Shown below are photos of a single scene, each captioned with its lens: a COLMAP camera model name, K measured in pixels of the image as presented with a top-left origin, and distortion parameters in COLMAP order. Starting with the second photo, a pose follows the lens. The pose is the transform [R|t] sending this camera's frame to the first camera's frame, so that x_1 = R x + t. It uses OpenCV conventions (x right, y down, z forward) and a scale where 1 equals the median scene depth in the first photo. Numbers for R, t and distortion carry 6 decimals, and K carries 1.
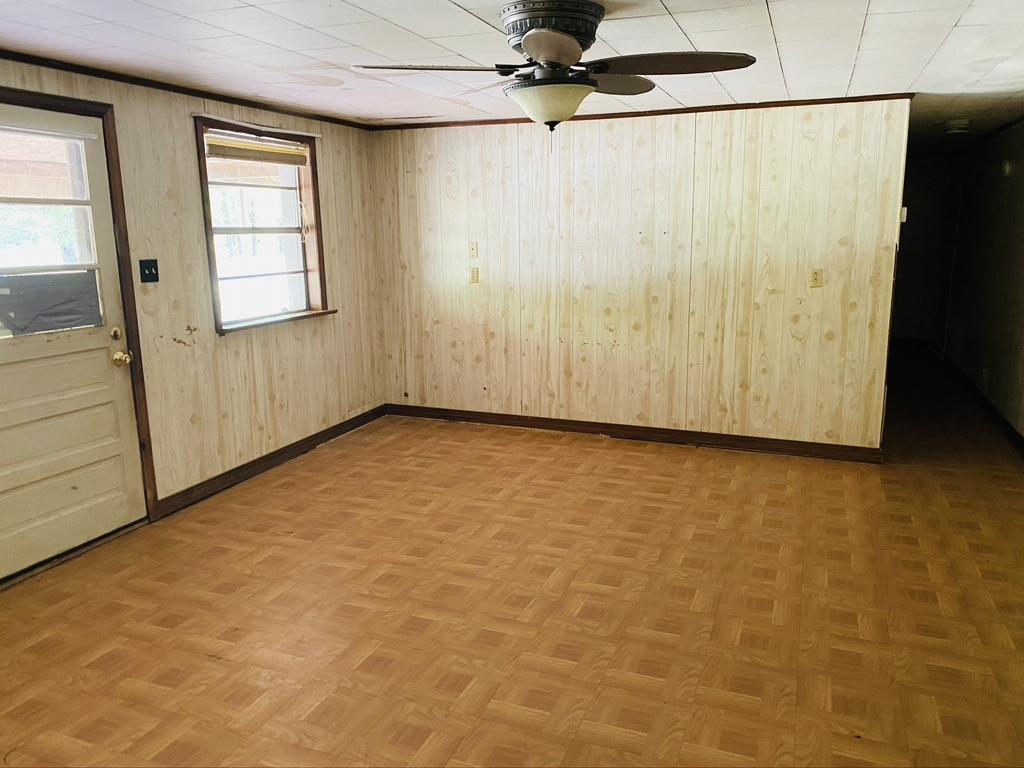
lens RADIAL K [[782.0, 0, 512.1], [0, 782.0, 382.4], [0, 0, 1]] dist [0.057924, -0.086009]
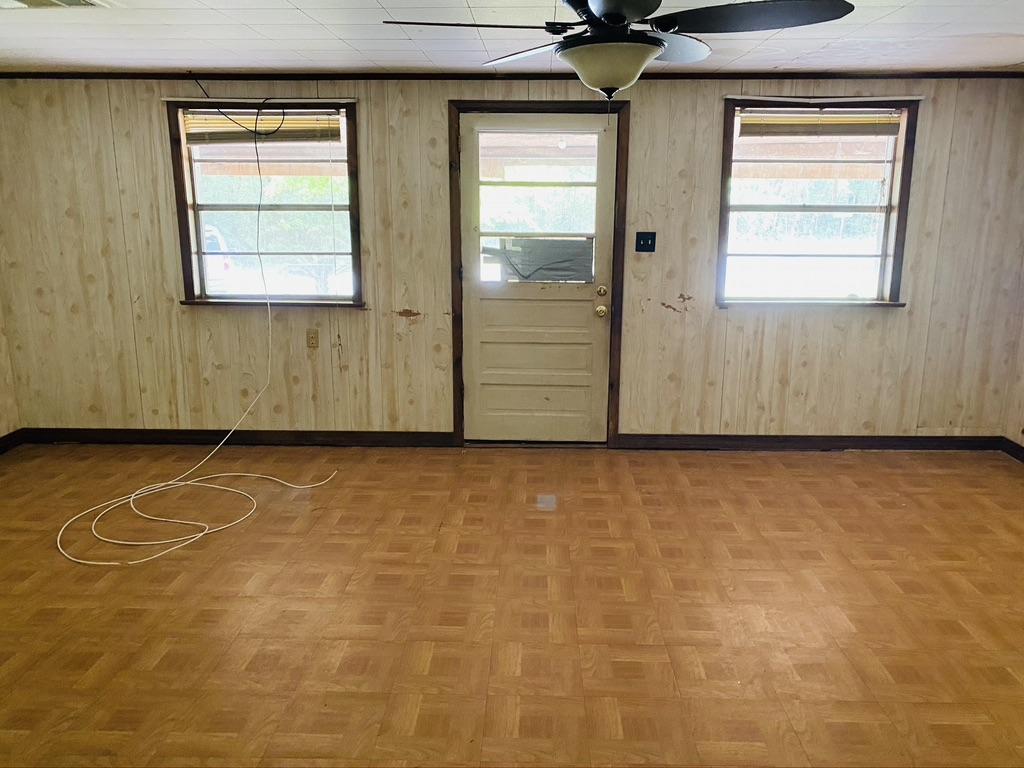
lens RADIAL K [[782.0, 0, 510.1], [0, 782.0, 392.7], [0, 0, 1]] dist [0.057924, -0.086009]
pose [[0.339526, 0.238503, -0.909856, 0.540565], [-0.192466, 0.964467, 0.180997, -0.089923], [0.920695, 0.113664, 0.373366, 0.372329]]
